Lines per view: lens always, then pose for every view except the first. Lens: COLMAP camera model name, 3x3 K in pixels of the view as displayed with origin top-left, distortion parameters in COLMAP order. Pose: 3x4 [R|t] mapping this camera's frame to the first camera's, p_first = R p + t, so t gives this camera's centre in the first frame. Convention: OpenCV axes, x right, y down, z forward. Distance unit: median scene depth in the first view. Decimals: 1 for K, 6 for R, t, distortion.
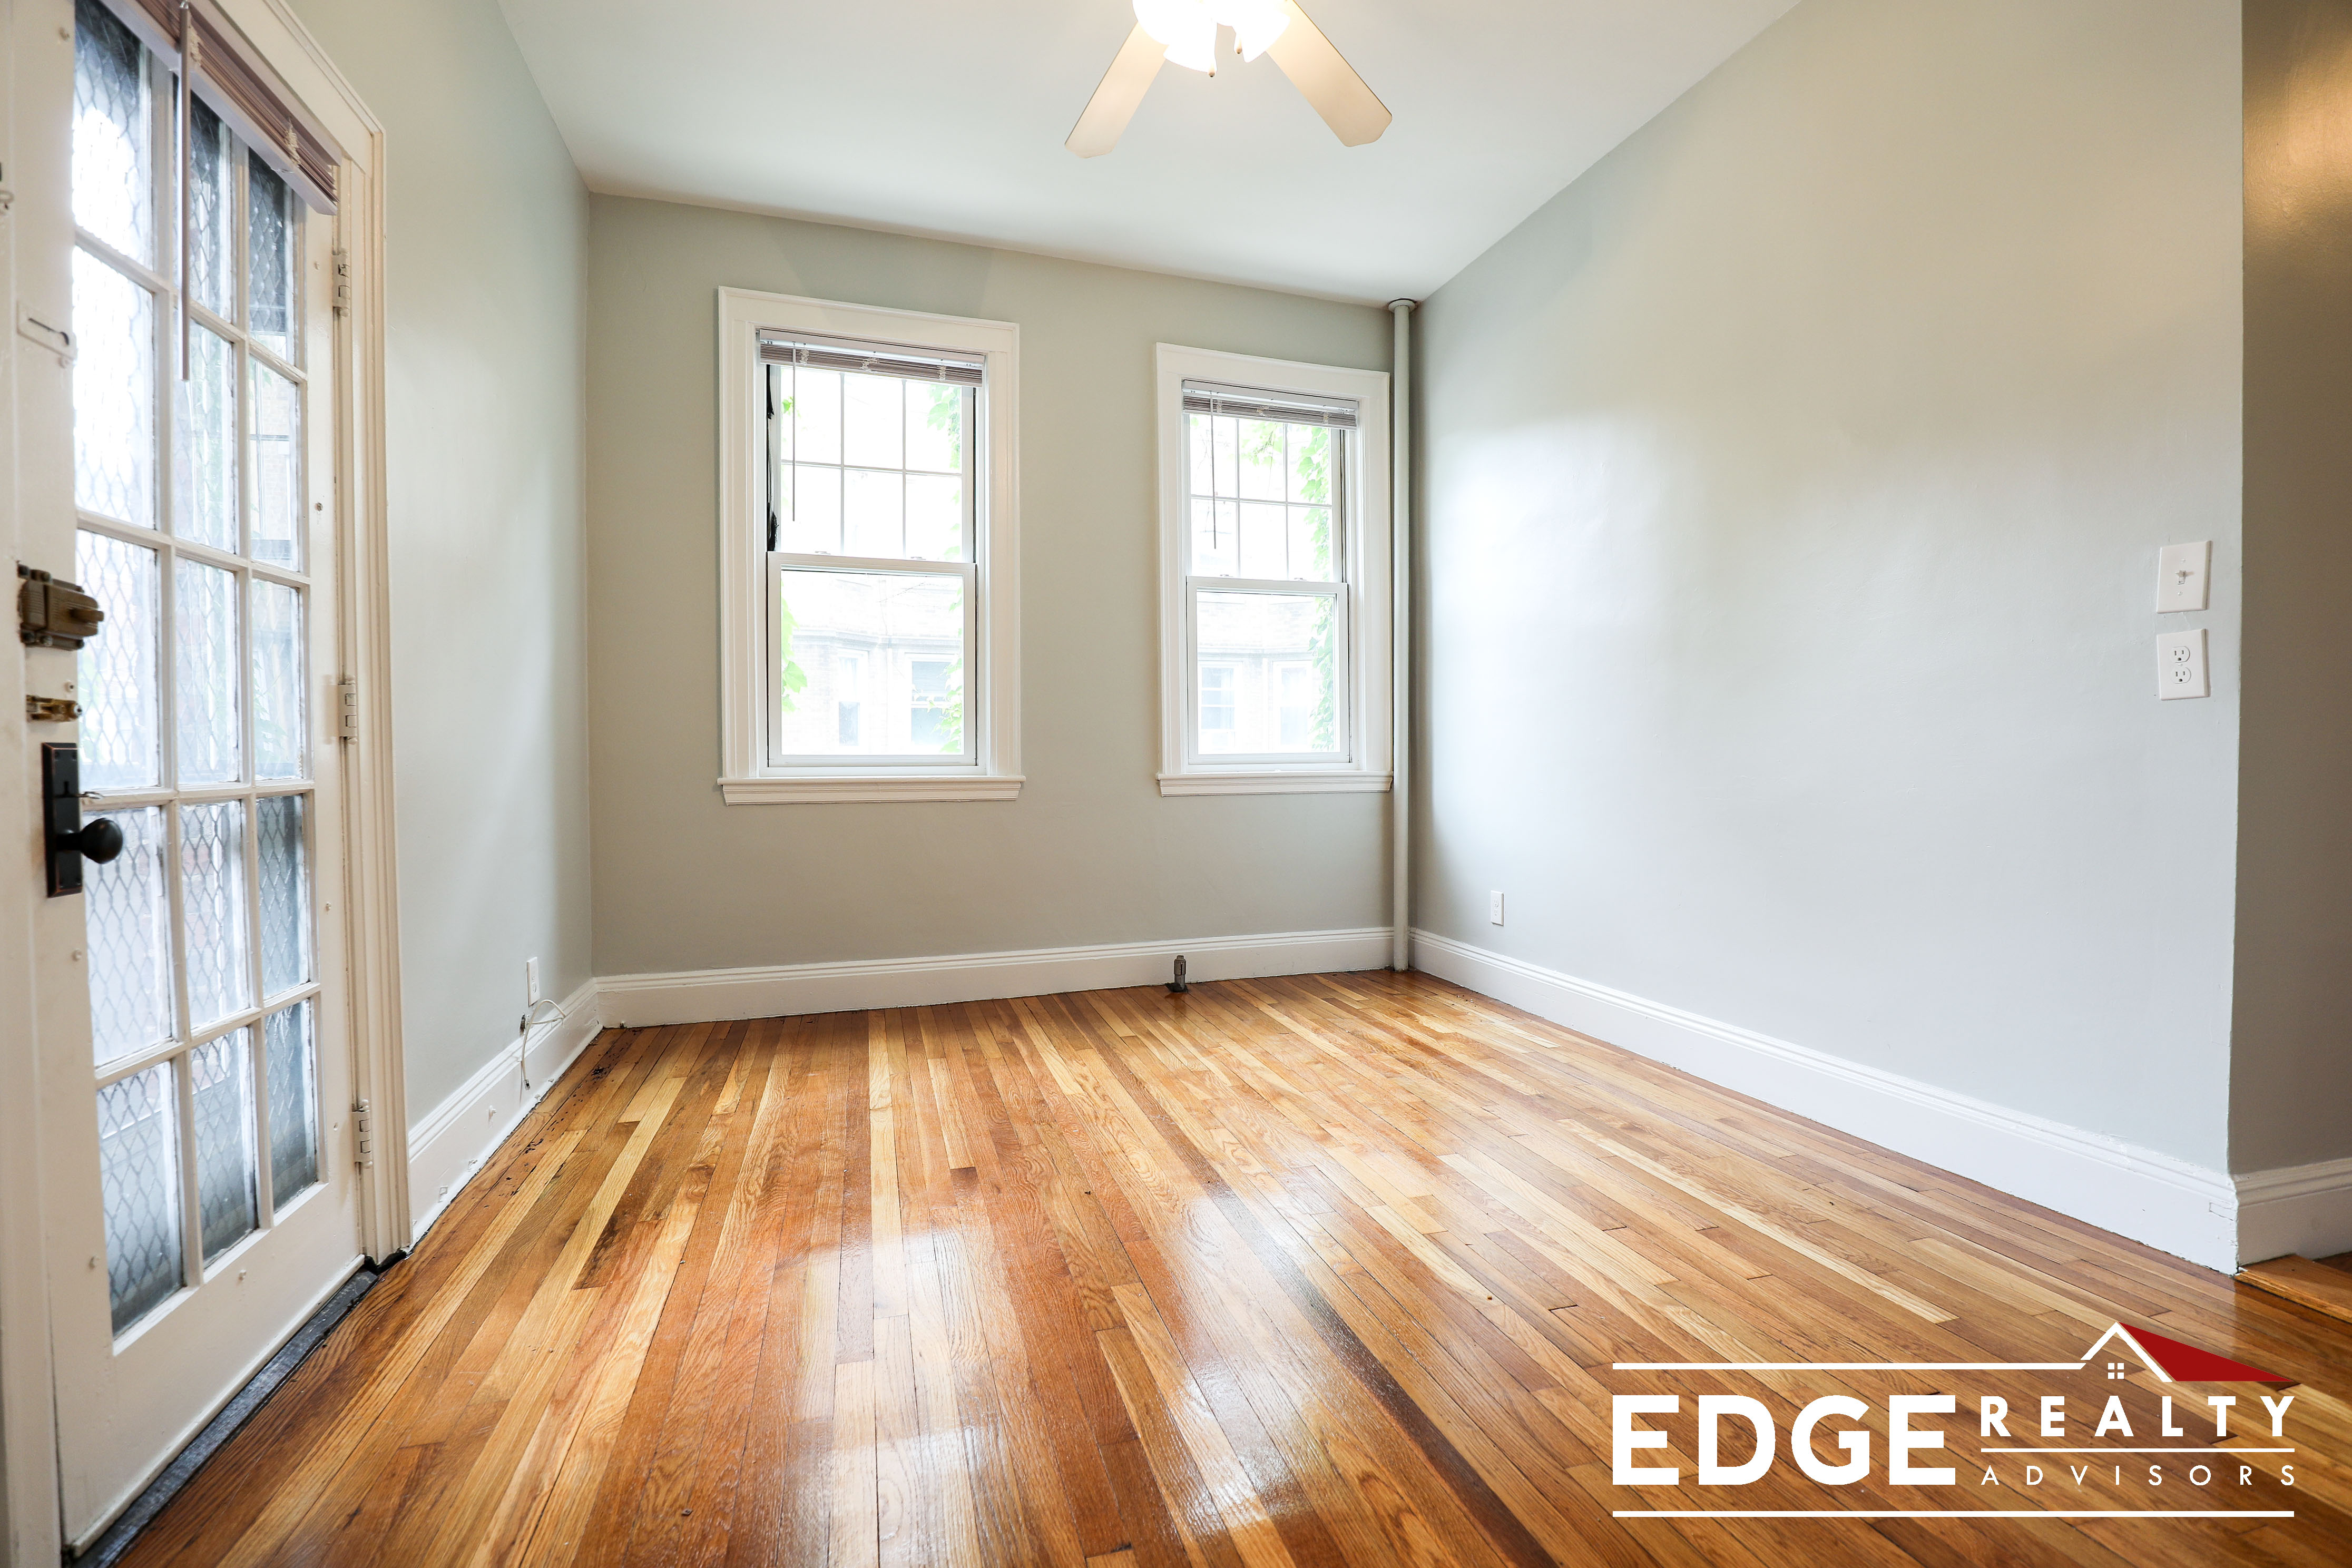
lens RADIAL K [[1097.3, 0, 1176.0], [0, 1097.3, 784.0], [0, 0, 1]] dist [-0.018056, 0.000091]
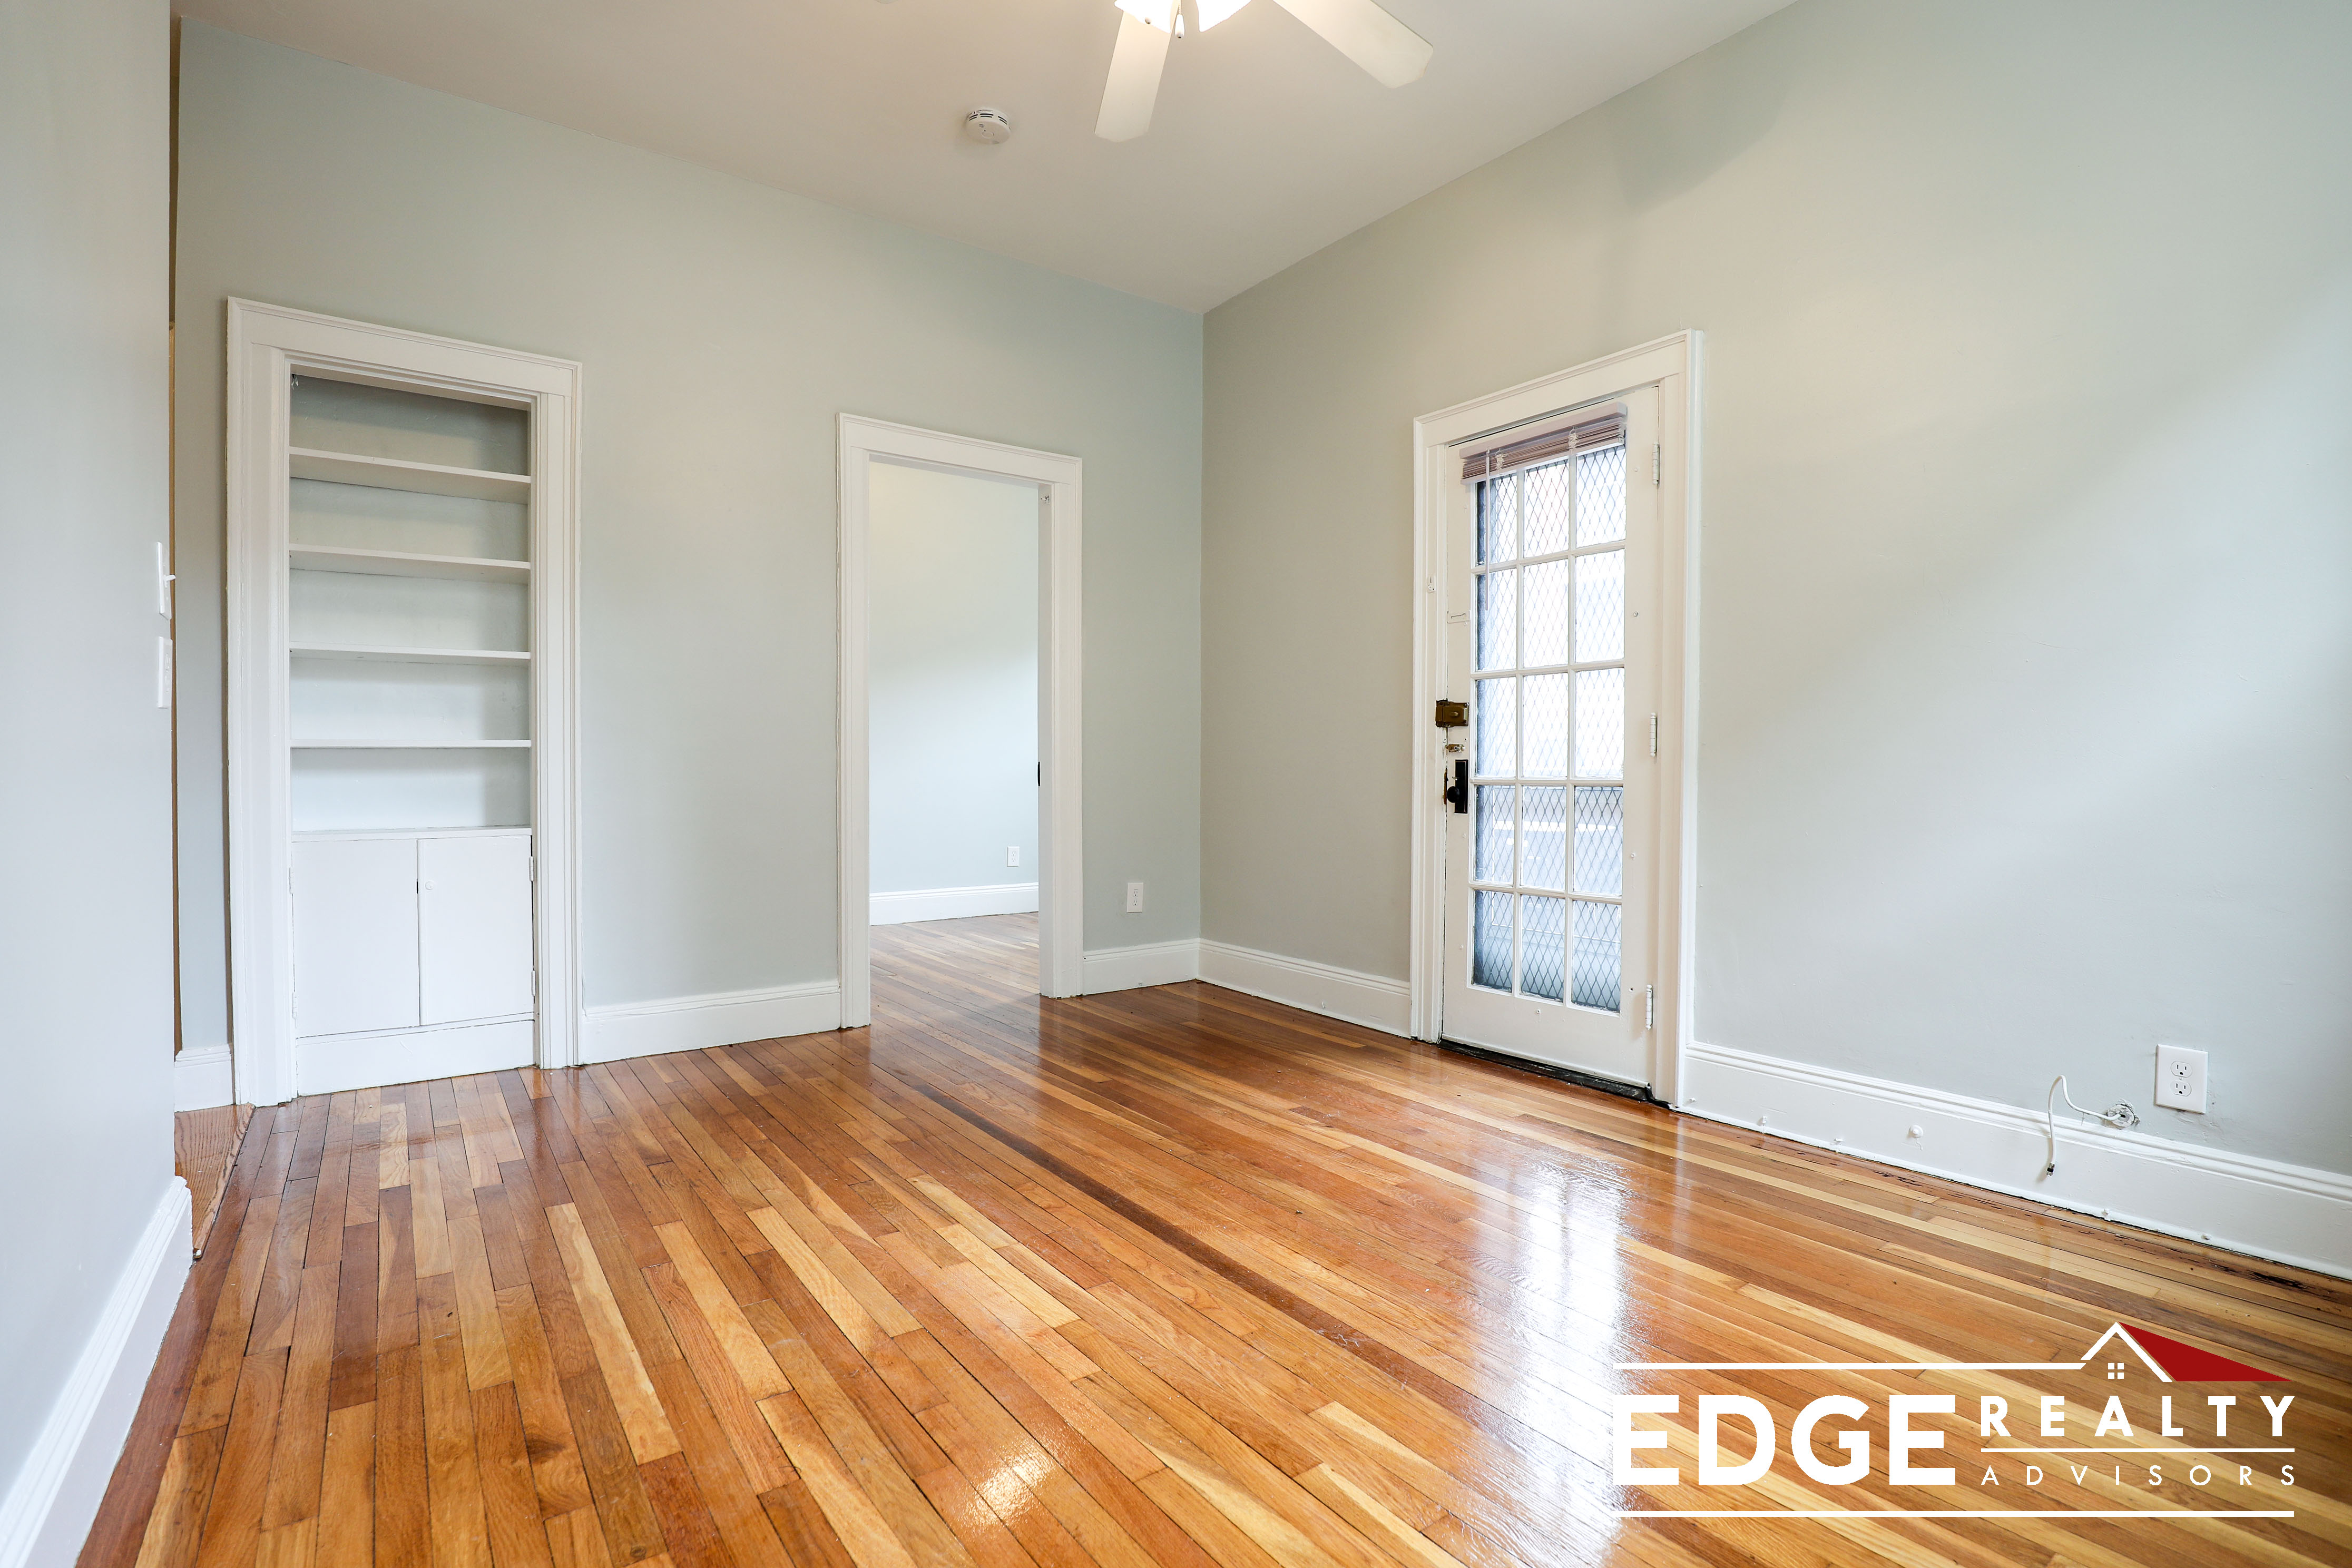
lens RADIAL K [[1097.3, 0, 1176.0], [0, 1097.3, 784.0], [0, 0, 1]] dist [-0.018056, 0.000091]
pose [[-0.941030, 0.006894, -0.338252, 0.368984], [-0.007490, 0.999123, 0.041203, -0.049709], [0.338239, 0.041307, -0.940153, 1.970238]]
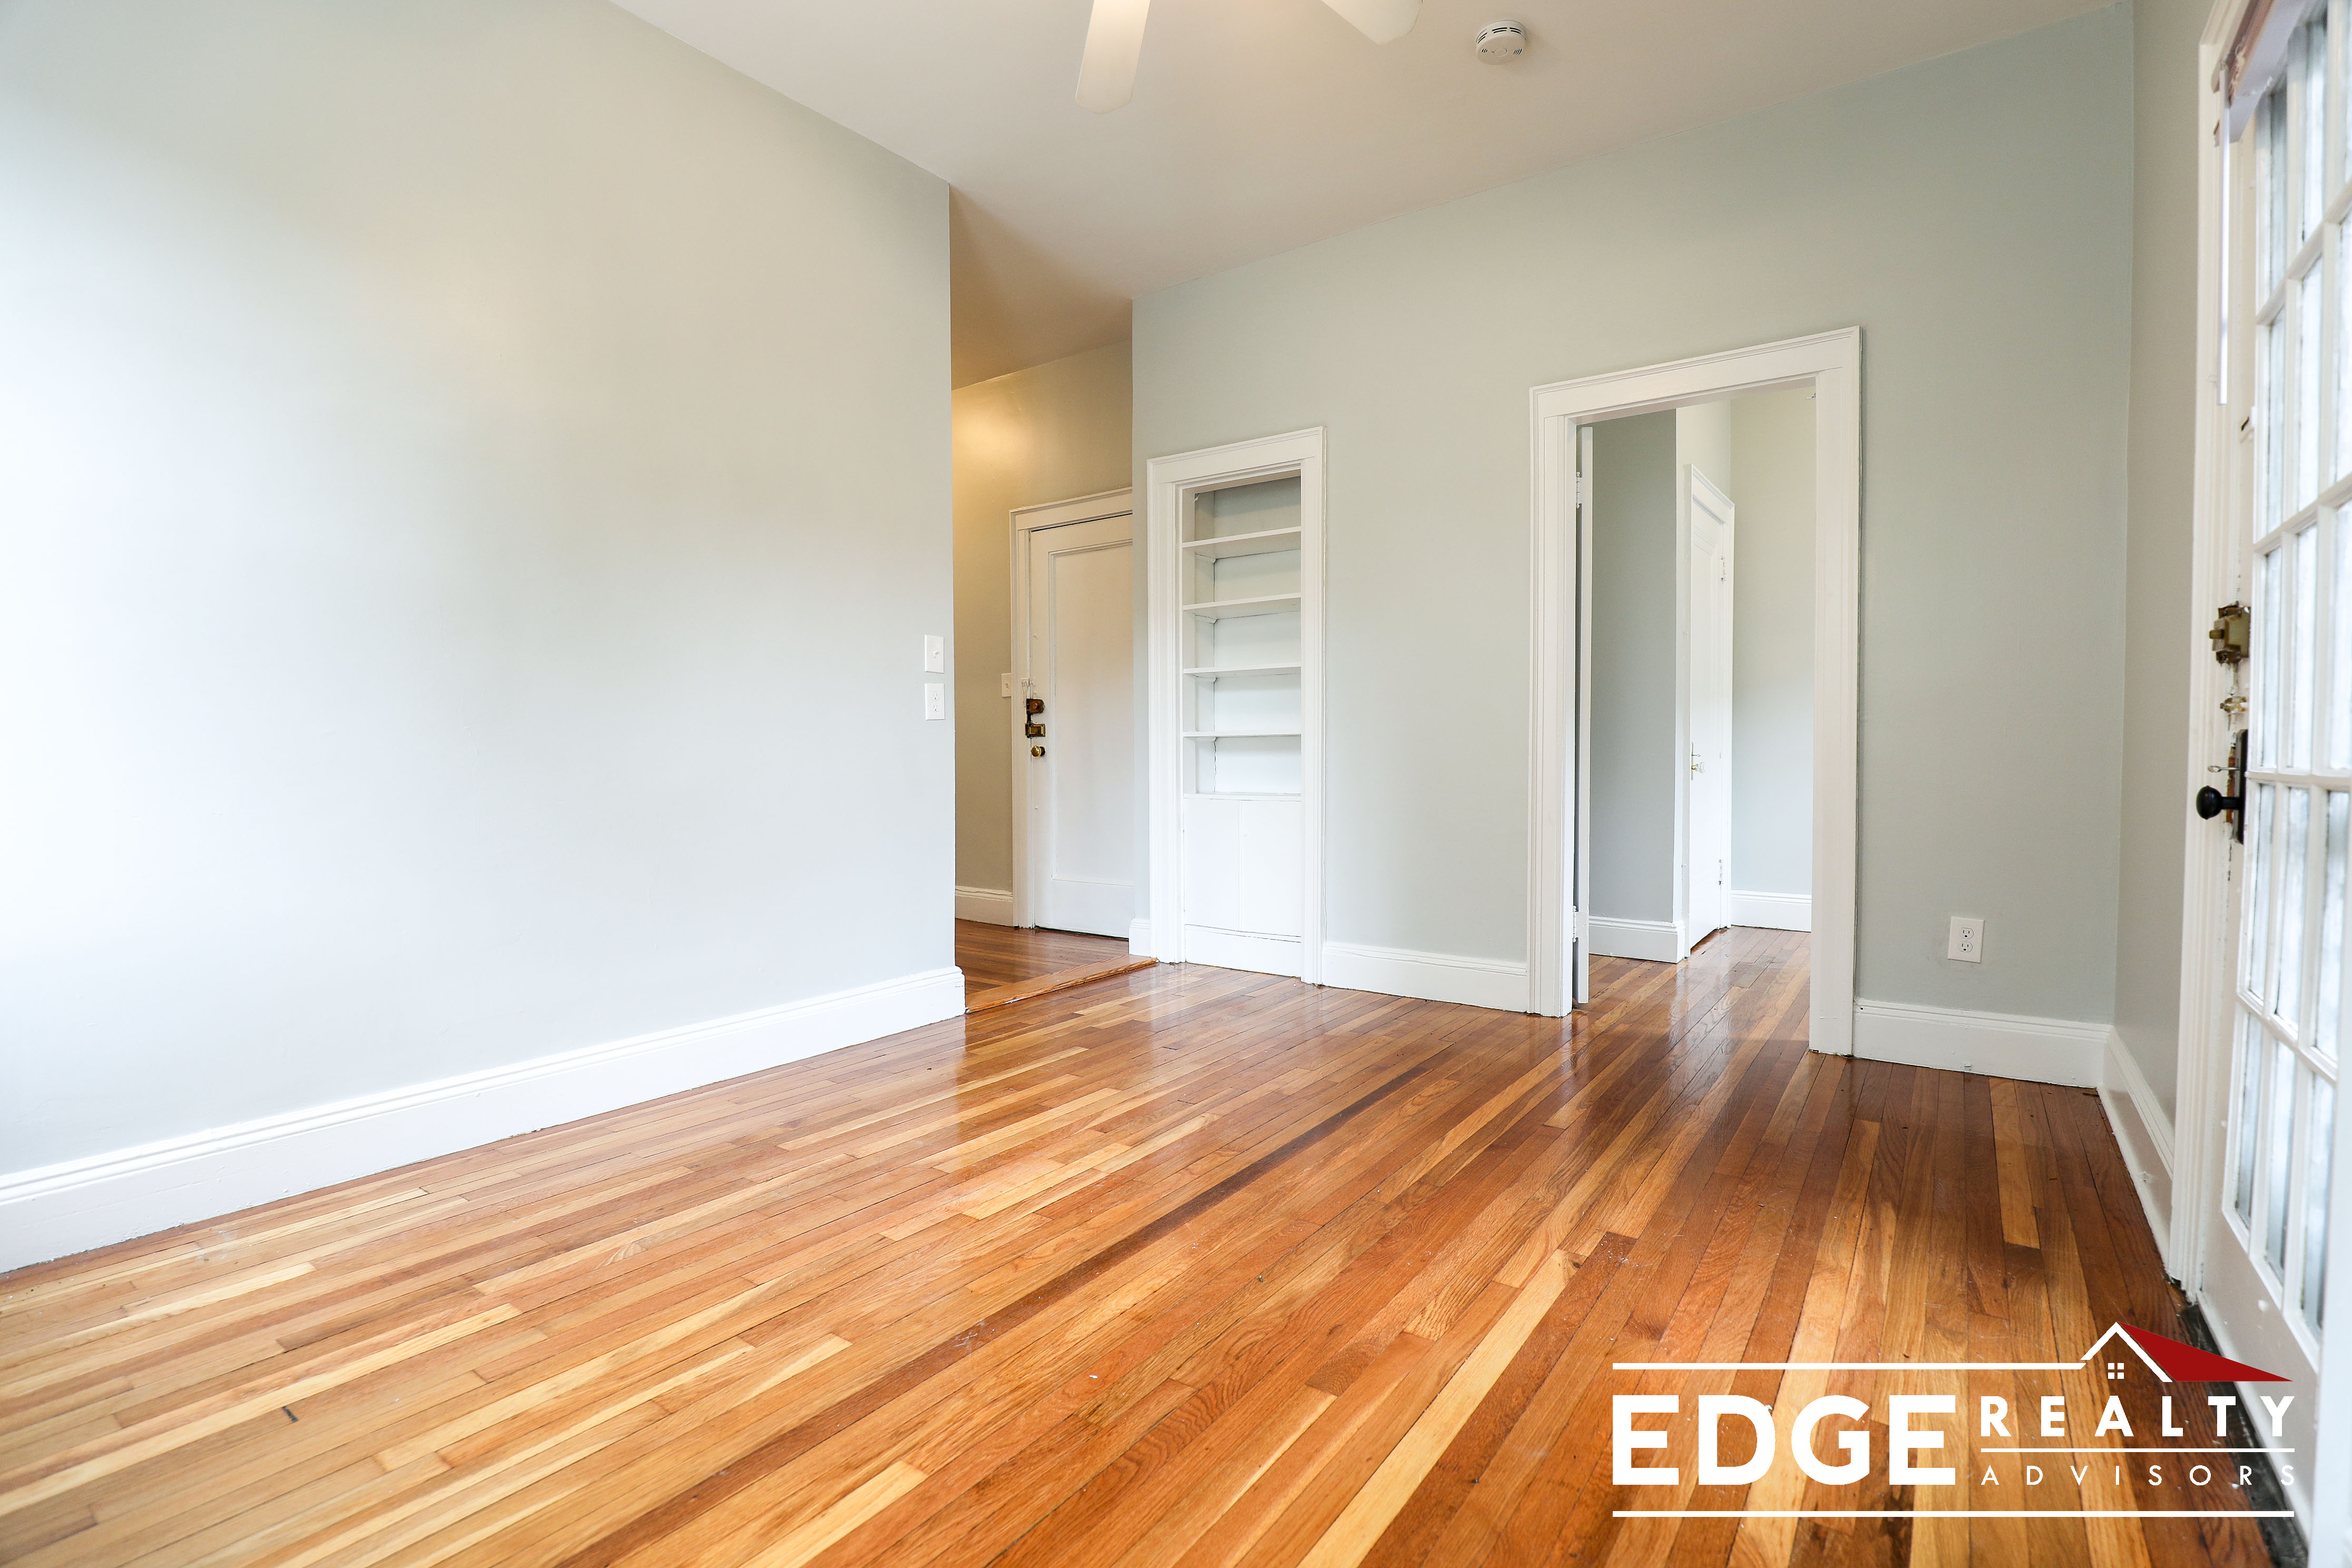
lens RADIAL K [[1075.0, 0, 1207.0], [0, 1075.0, 784.2], [0, 0, 1]] dist [-0.021944, -0.000014]
pose [[-0.627801, -0.019171, 0.778138, -0.709663], [0.027395, 0.998533, 0.046704, -0.037321], [-0.777892, 0.050638, -0.626355, 1.602422]]
